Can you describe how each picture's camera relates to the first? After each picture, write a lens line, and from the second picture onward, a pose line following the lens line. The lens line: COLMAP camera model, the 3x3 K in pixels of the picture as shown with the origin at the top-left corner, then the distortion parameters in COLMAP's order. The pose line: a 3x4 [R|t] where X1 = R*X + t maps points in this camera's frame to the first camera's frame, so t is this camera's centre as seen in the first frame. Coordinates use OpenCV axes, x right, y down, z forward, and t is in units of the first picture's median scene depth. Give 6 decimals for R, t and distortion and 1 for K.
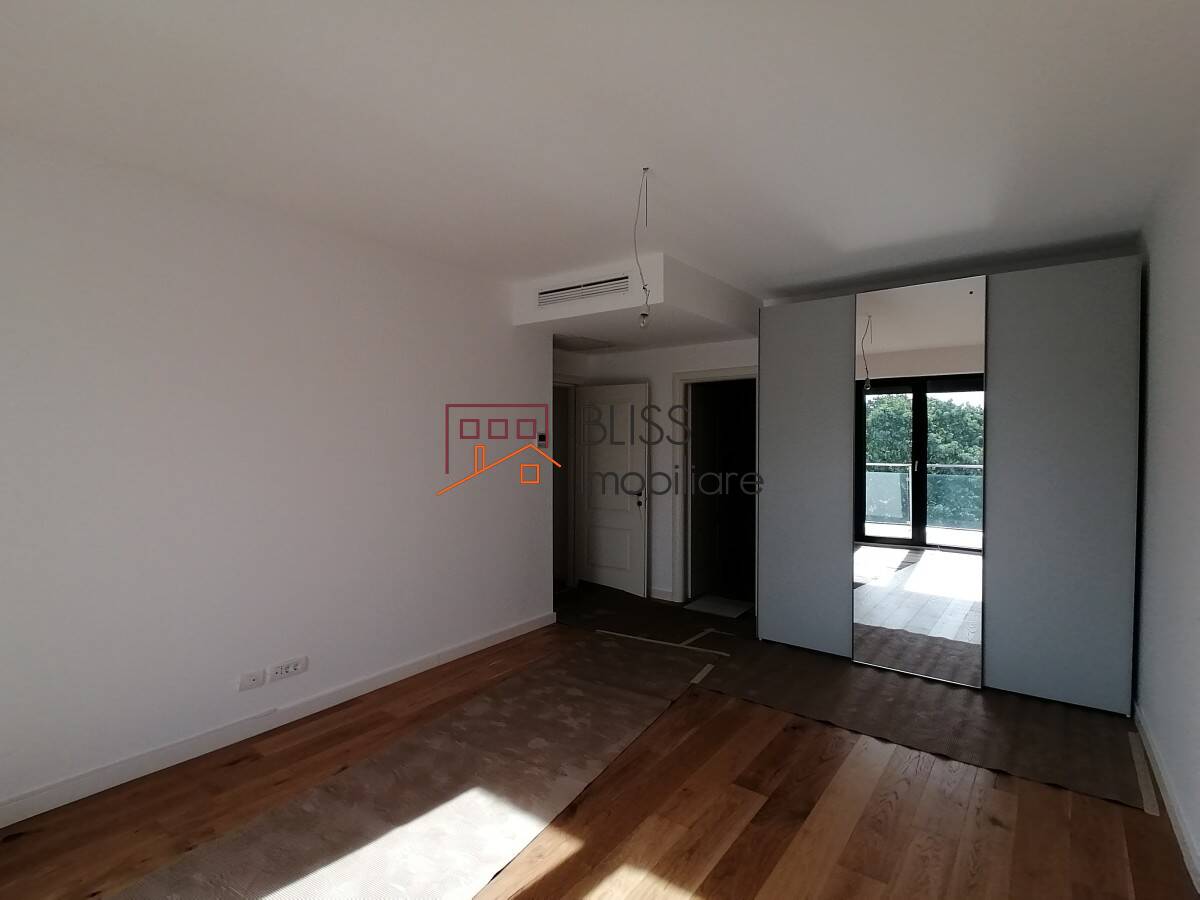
lens RADIAL K [[598.9, 0, 596.5], [0, 598.9, 449.3], [0, 0, 1]] dist [0.038758, -0.033655]
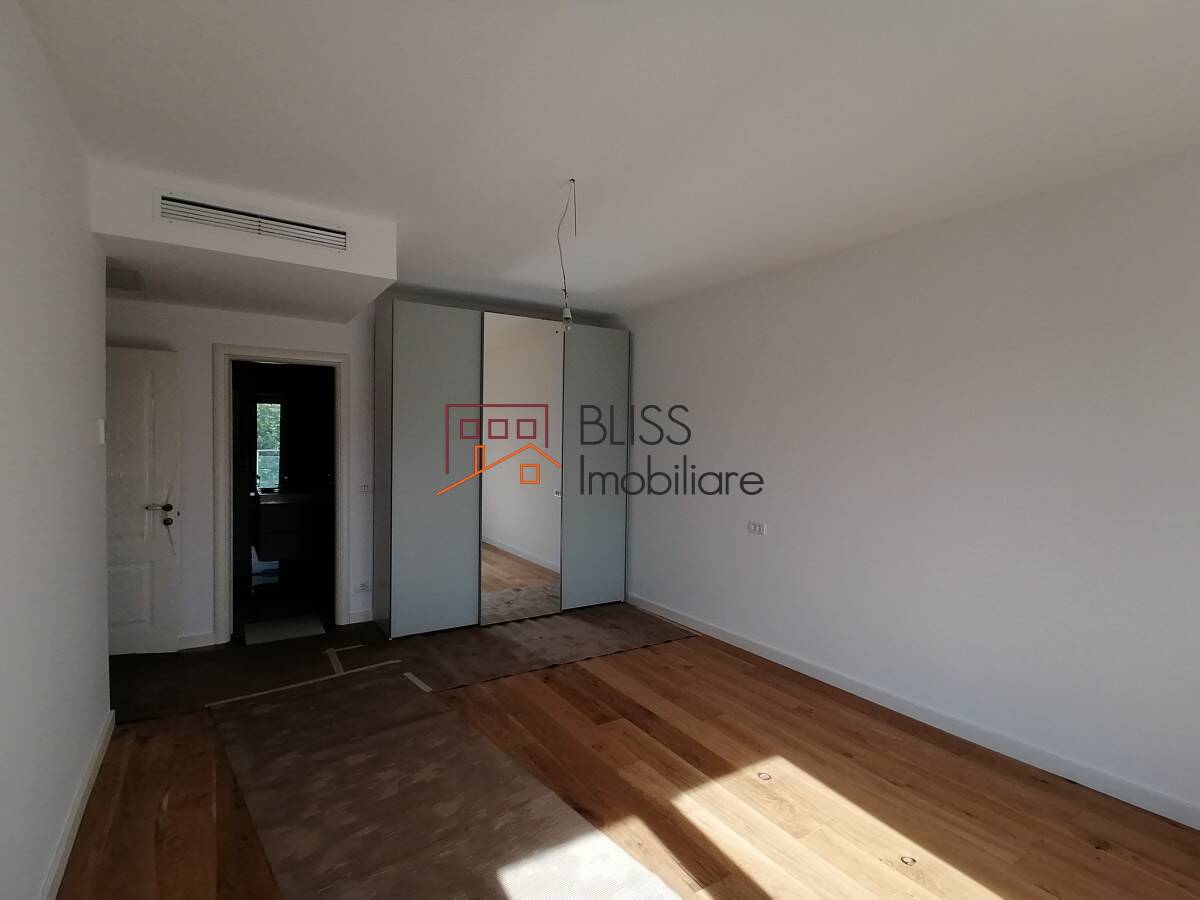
lens RADIAL K [[598.9, 0, 596.5], [0, 598.9, 449.3], [0, 0, 1]] dist [0.038758, -0.033655]
pose [[0.338066, -0.014996, 0.941003, -0.679493], [-0.002274, 0.999857, 0.016751, -0.012149], [-0.941120, -0.007803, 0.337983, 0.457254]]
